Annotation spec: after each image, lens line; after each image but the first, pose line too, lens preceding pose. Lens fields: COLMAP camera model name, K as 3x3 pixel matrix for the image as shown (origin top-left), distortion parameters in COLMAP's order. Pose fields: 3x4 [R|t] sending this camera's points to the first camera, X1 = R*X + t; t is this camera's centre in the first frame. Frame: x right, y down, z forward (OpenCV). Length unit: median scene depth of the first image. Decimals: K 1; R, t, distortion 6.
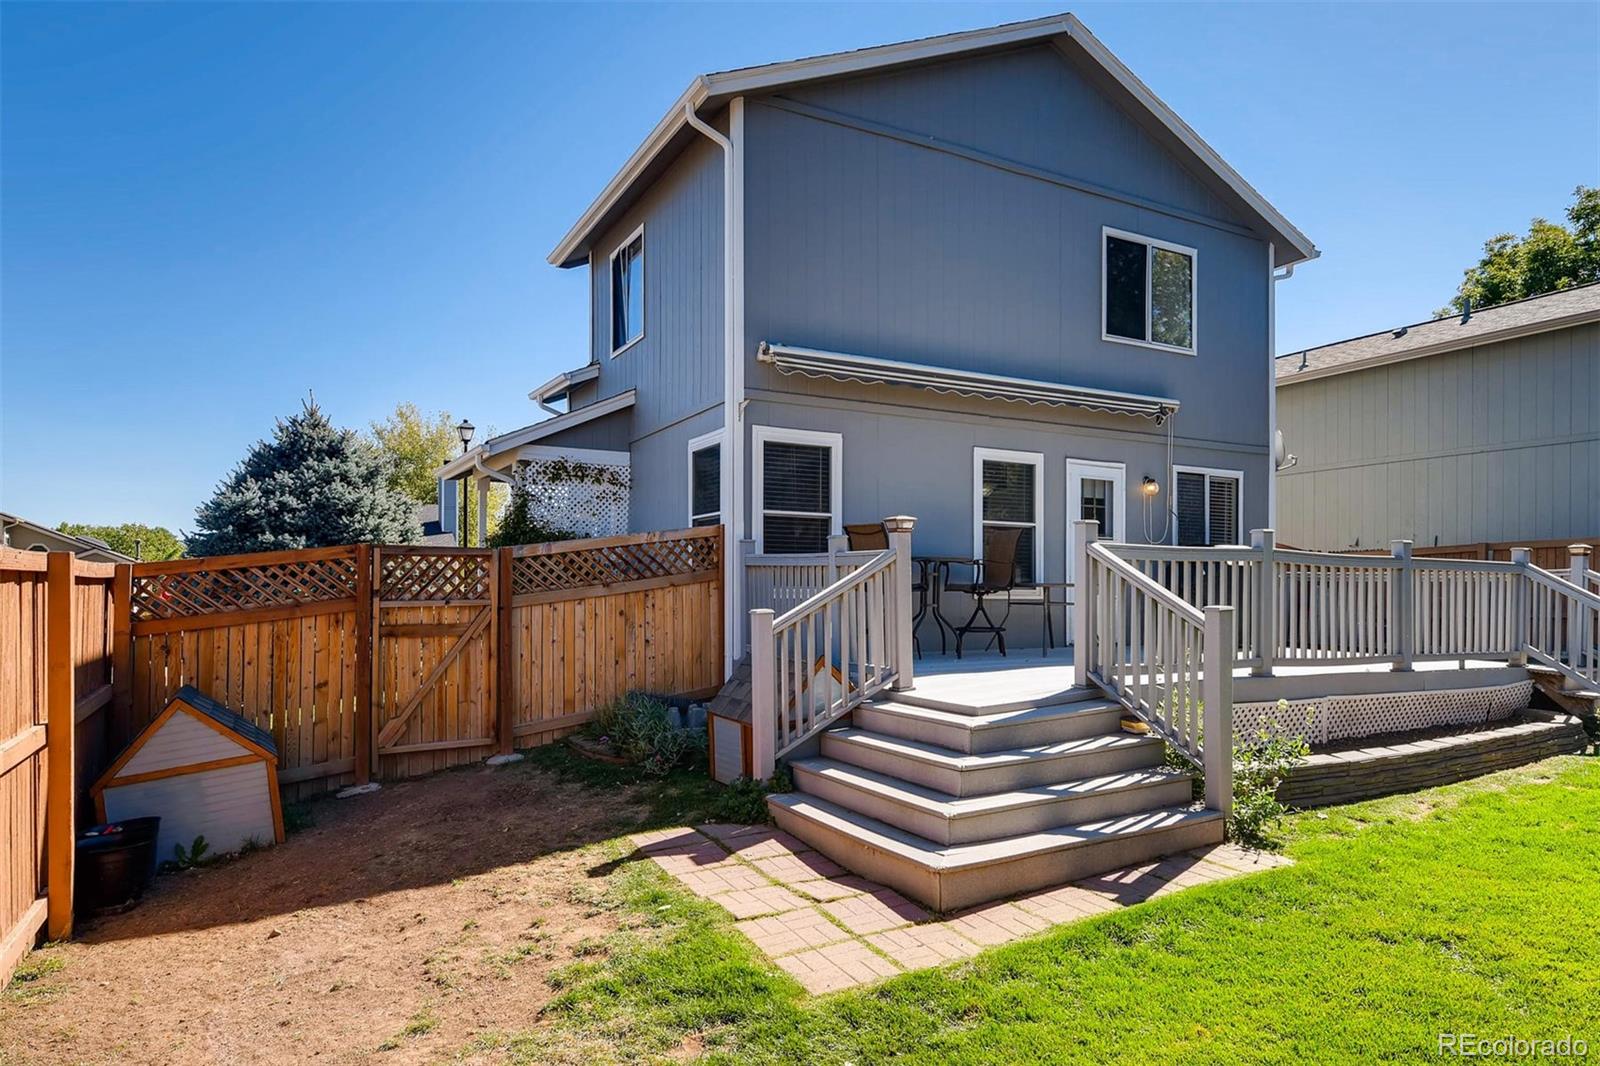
lens RADIAL K [[1010.5, 0, 803.6], [0, 1010.5, 600.7], [0, 0, 1]] dist [0.000531, 0.000177]
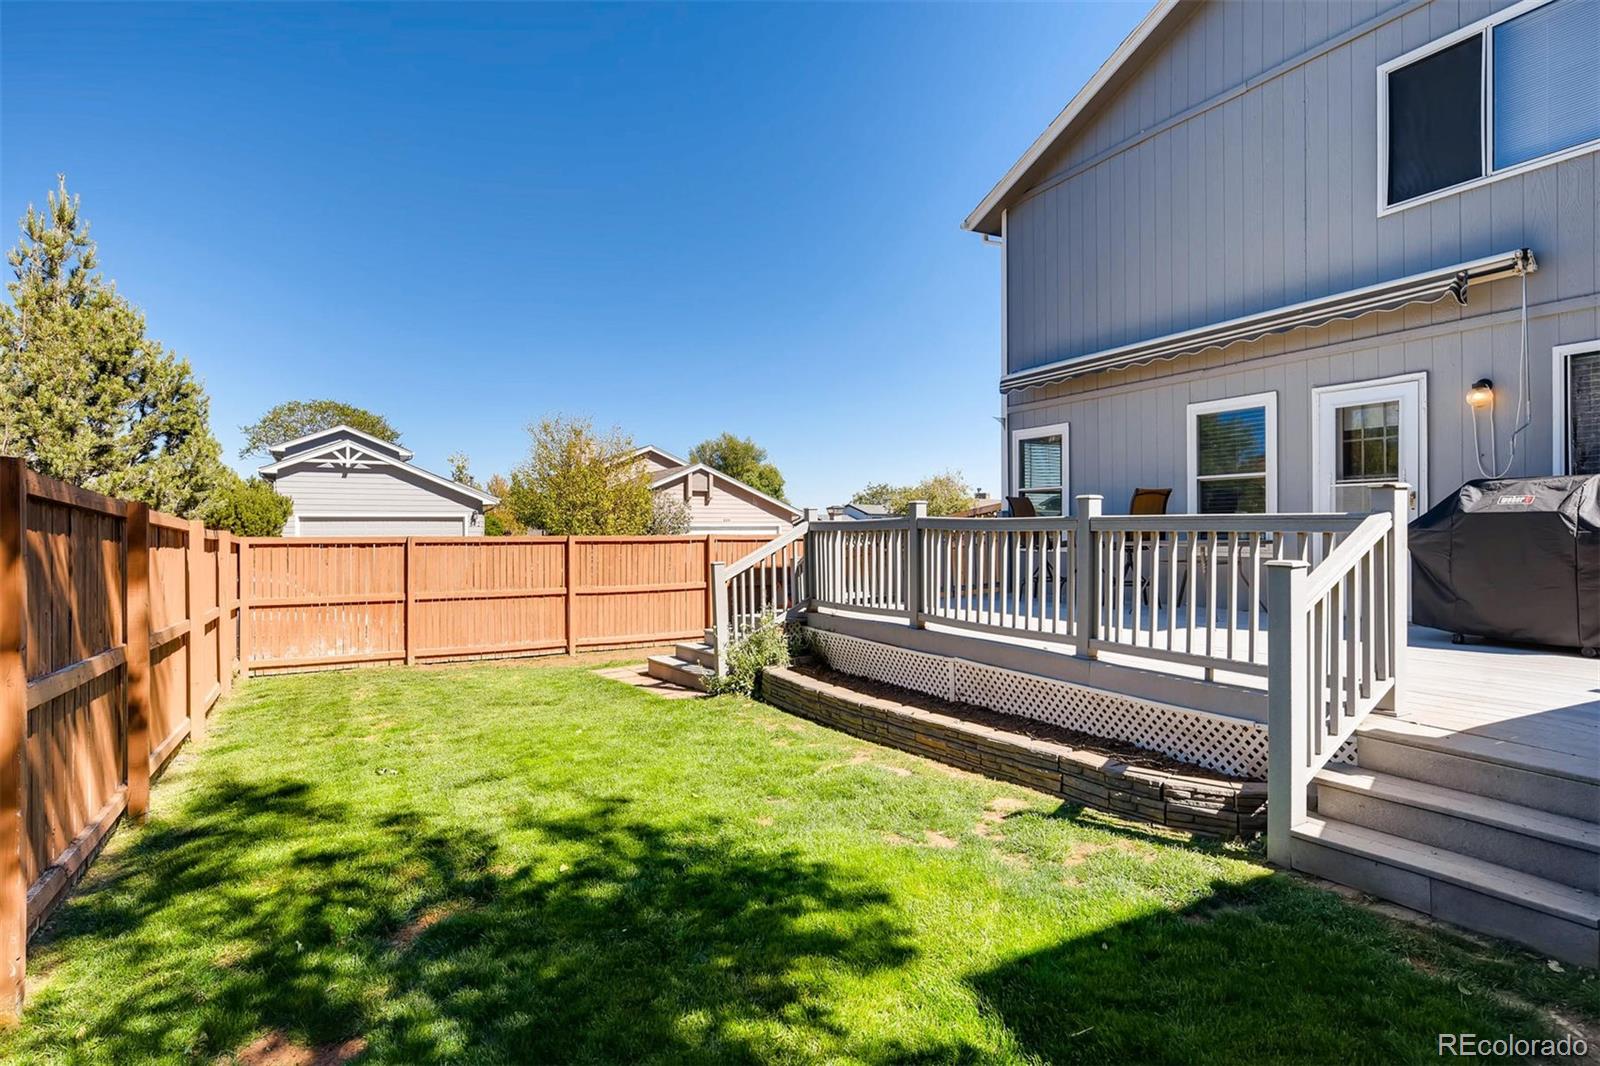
lens RADIAL K [[832.0, 0, 796.4], [0, 832.0, 530.2], [0, 0, 1]] dist [0.008214, -0.001828]
pose [[-0.001300, -0.007693, -0.999970, 0.964957], [-0.000724, 0.999970, -0.007693, -0.020441], [0.999999, 0.000714, -0.001305, 0.595109]]
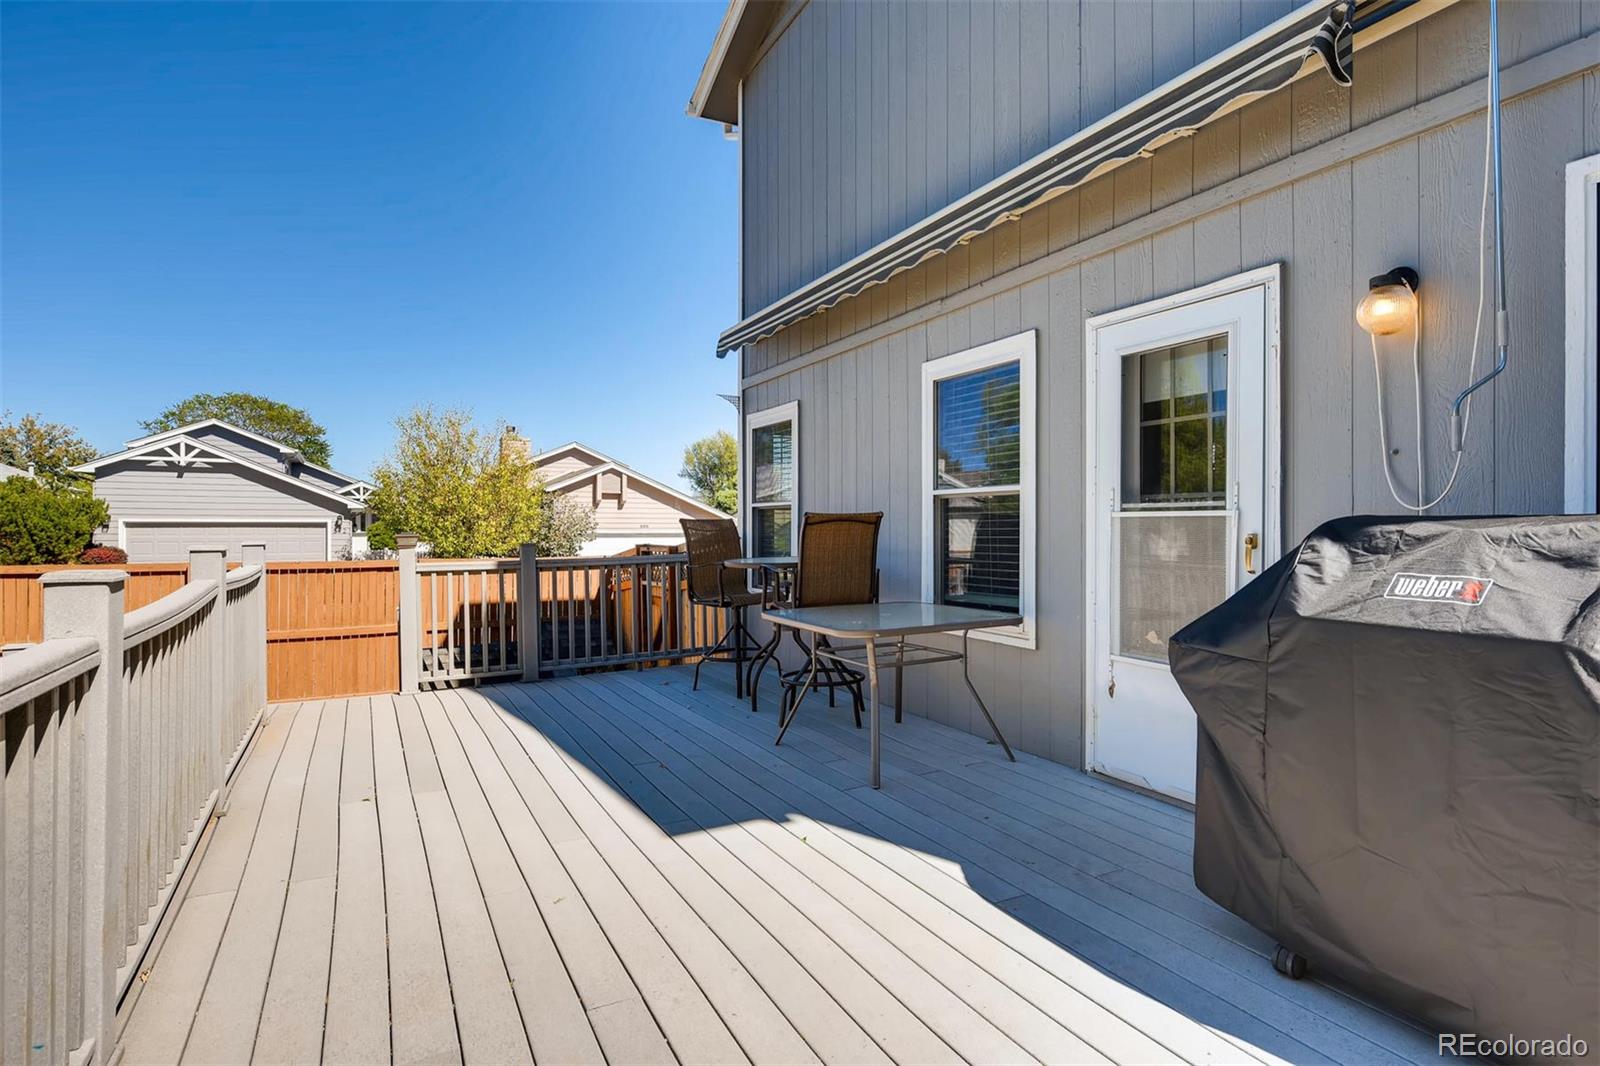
lens RADIAL K [[841.1, 0, 793.4], [0, 841.1, 529.0], [0, 0, 1]] dist [0.004661, 0.000585]
pose [[-0.030606, -0.008323, -0.999497, 0.621820], [-0.005619, 0.999951, -0.008154, -0.053283], [0.999516, 0.005367, -0.030651, 0.914377]]
